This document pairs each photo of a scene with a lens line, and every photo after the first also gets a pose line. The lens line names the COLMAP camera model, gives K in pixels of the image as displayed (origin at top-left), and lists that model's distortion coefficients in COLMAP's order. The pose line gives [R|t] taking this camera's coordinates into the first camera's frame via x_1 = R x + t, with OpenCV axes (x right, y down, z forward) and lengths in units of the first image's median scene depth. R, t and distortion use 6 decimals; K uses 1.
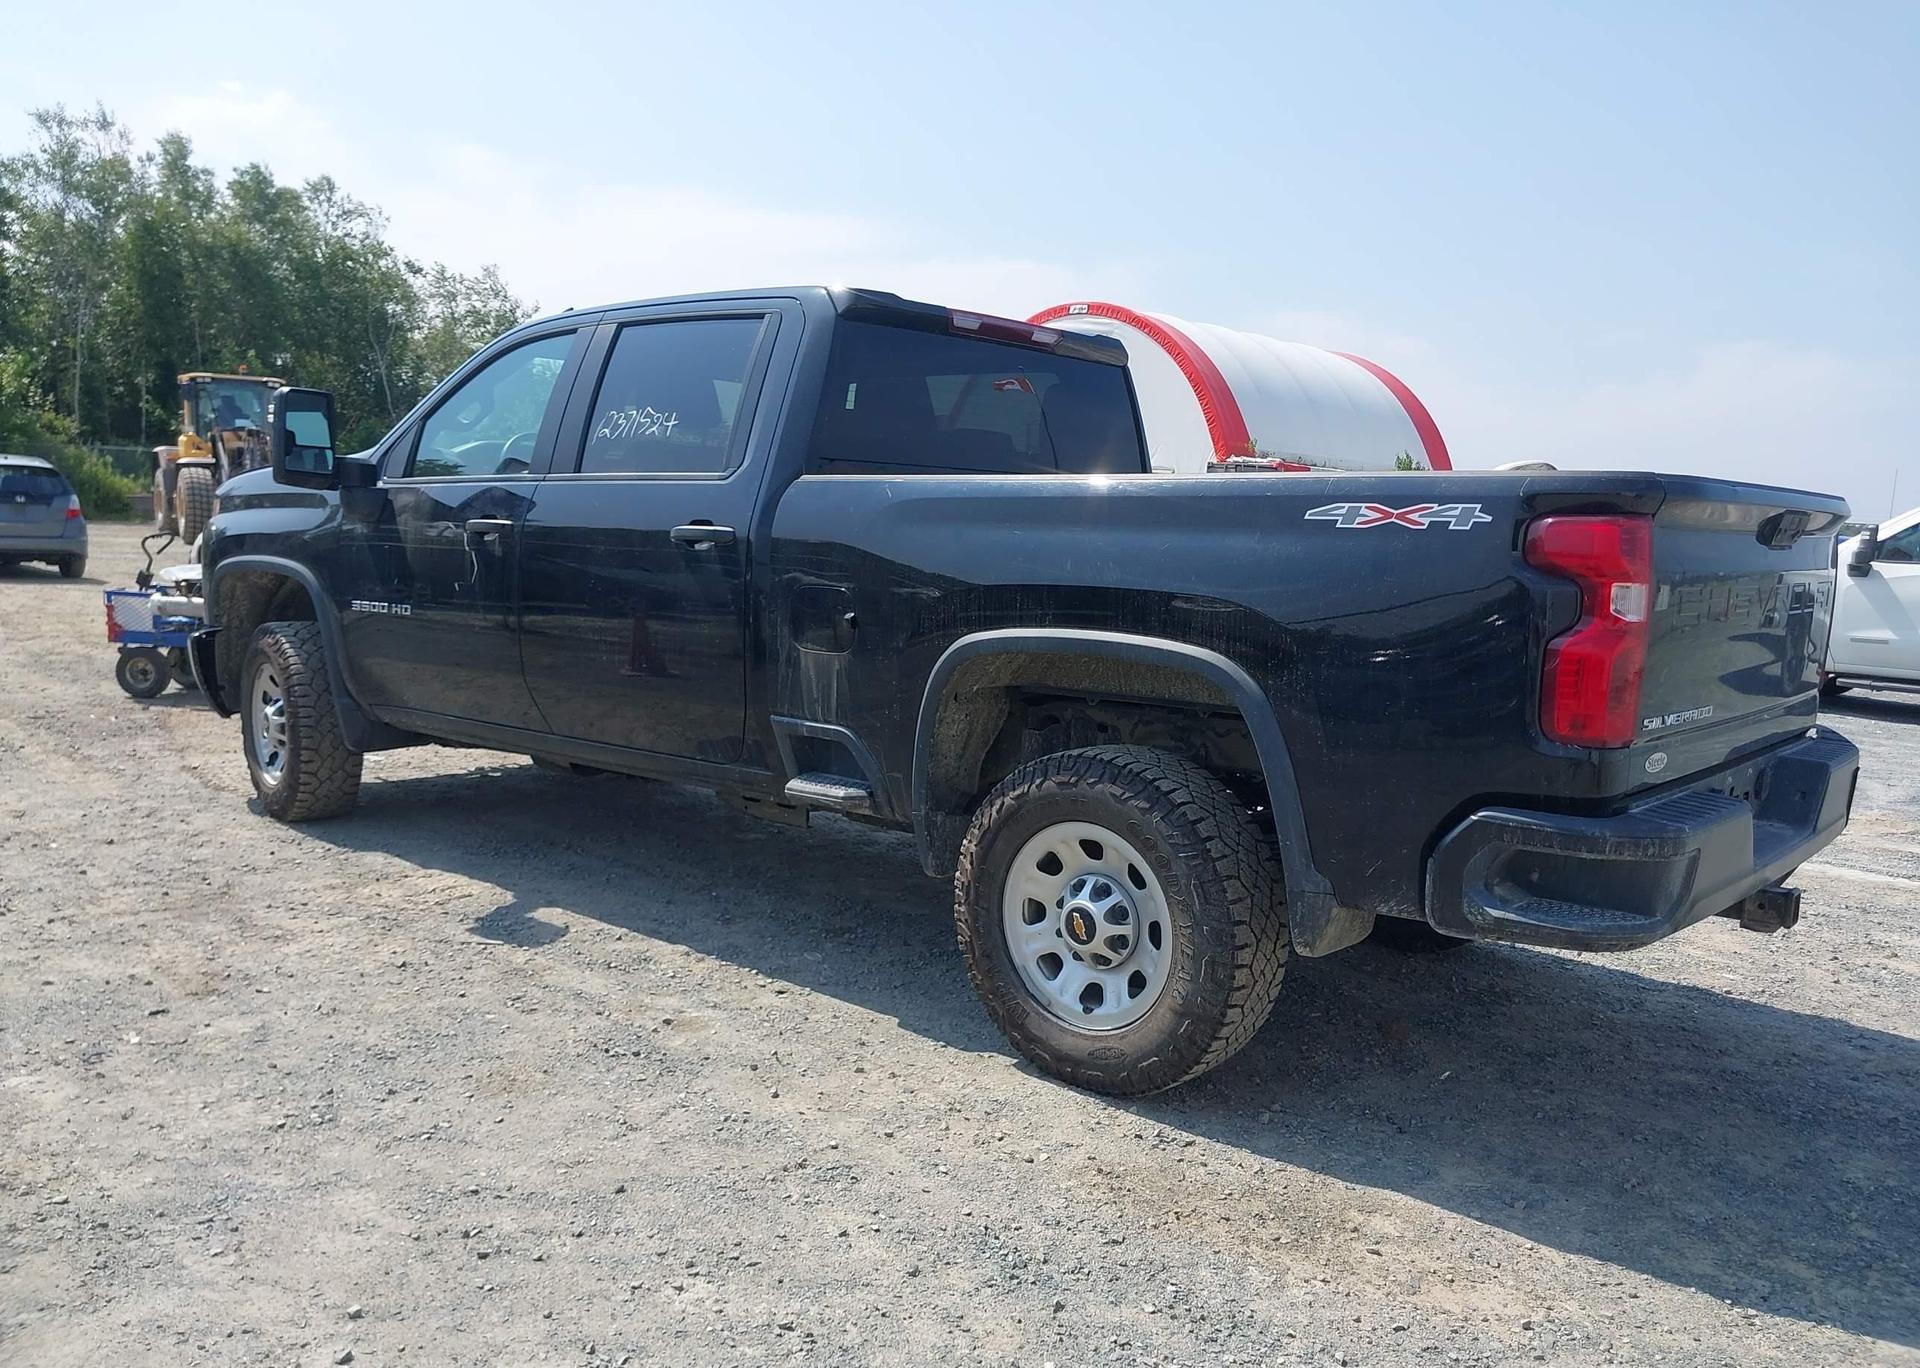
lens RADIAL K [[1466.6, 0, 1036.0], [0, 1466.6, 704.3], [0, 0, 1]] dist [0.210364, -0.509228]
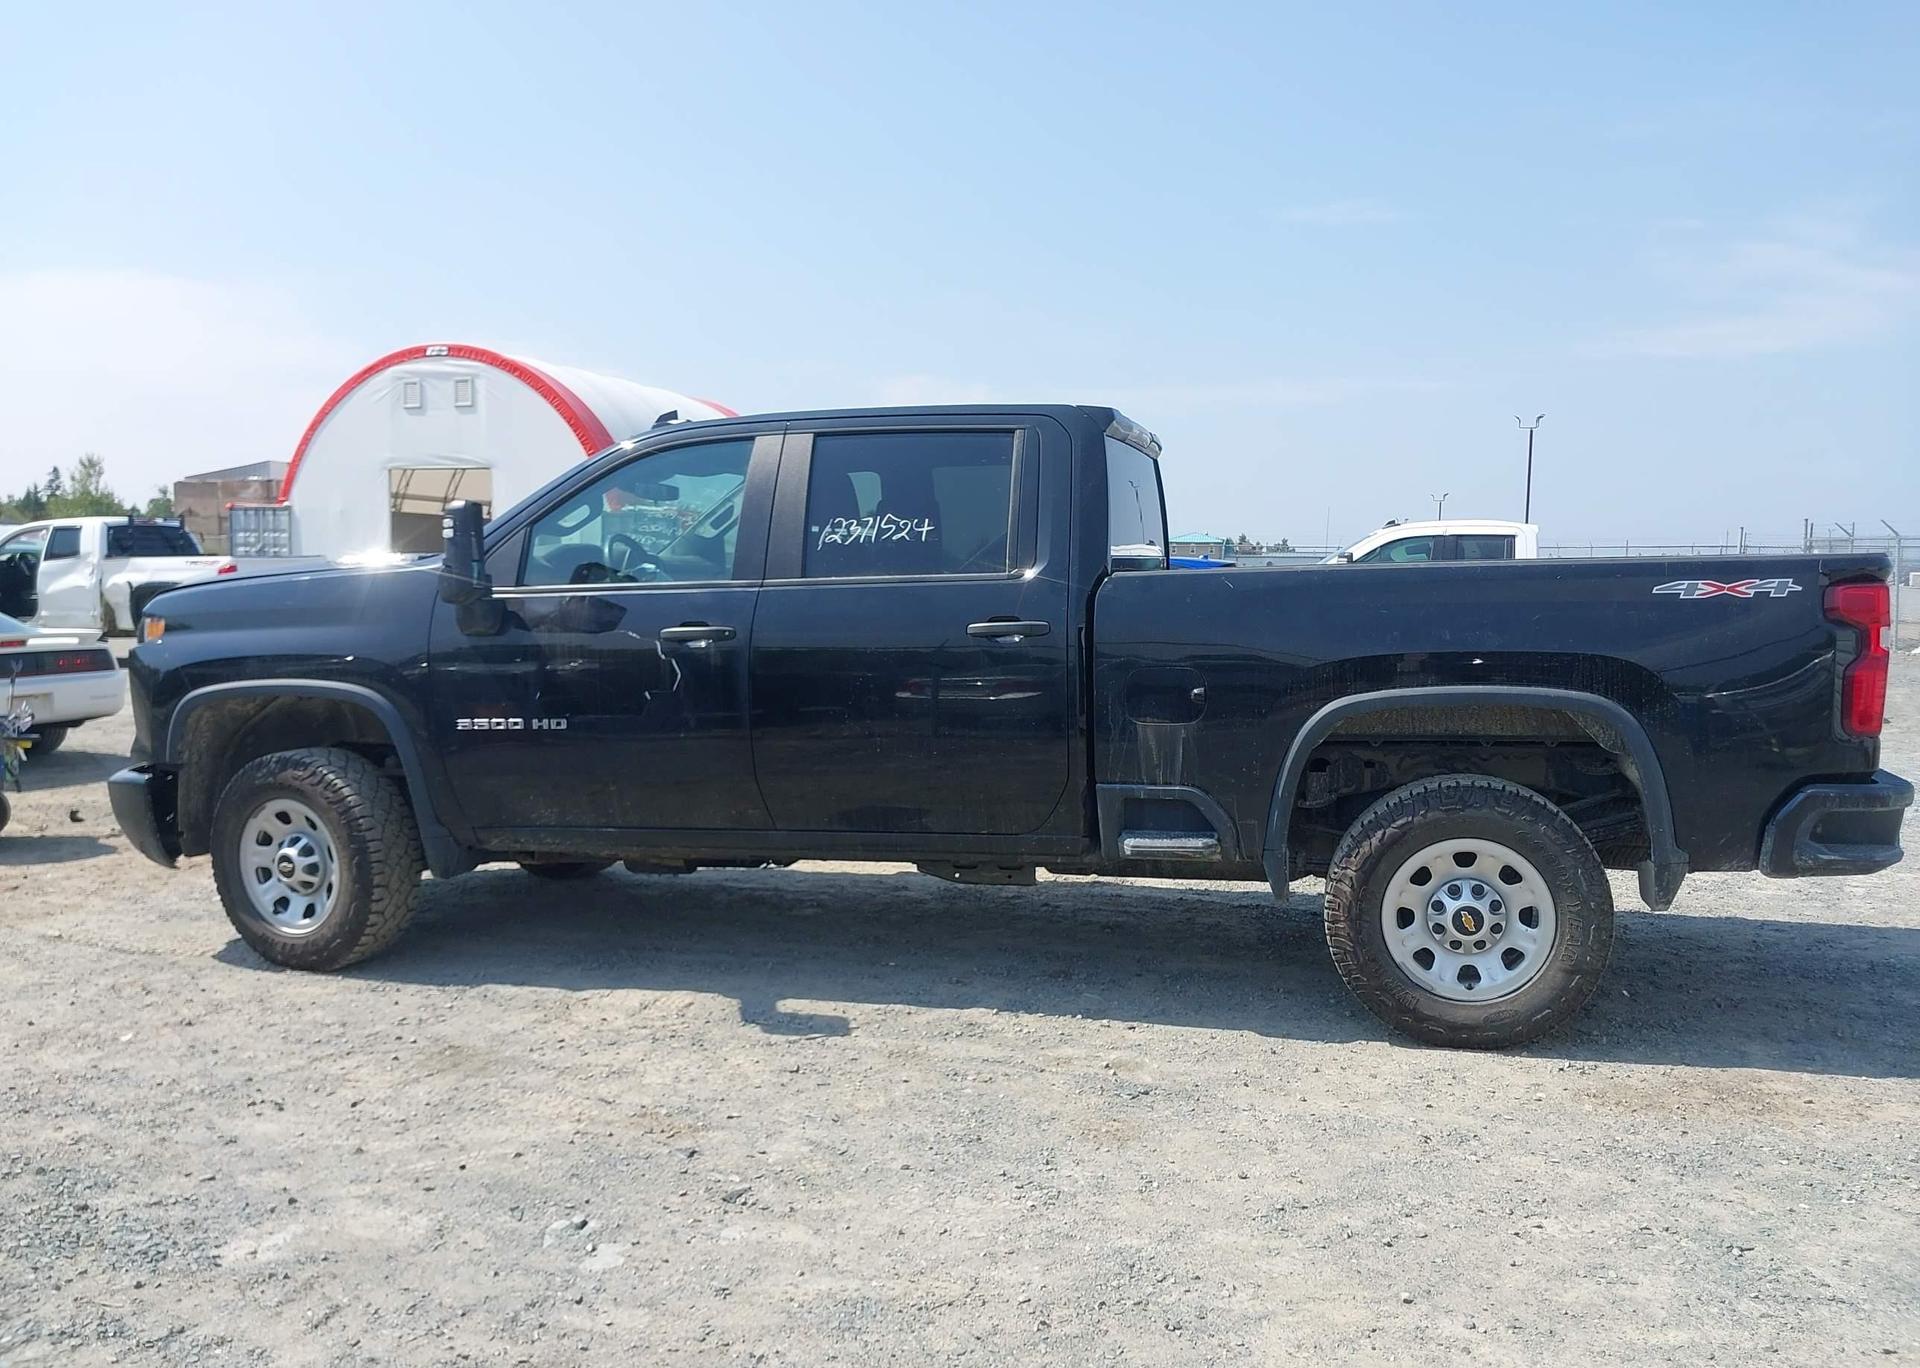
lens RADIAL K [[1481.0, 0, 951.8], [0, 1481.0, 681.8], [0, 0, 1]] dist [0.075785, -0.099595]
pose [[0.895748, -0.081041, 0.437113, -0.864393], [0.096617, 0.995230, -0.013474, -0.074379], [-0.433936, 0.054302, 0.899306, 0.030972]]
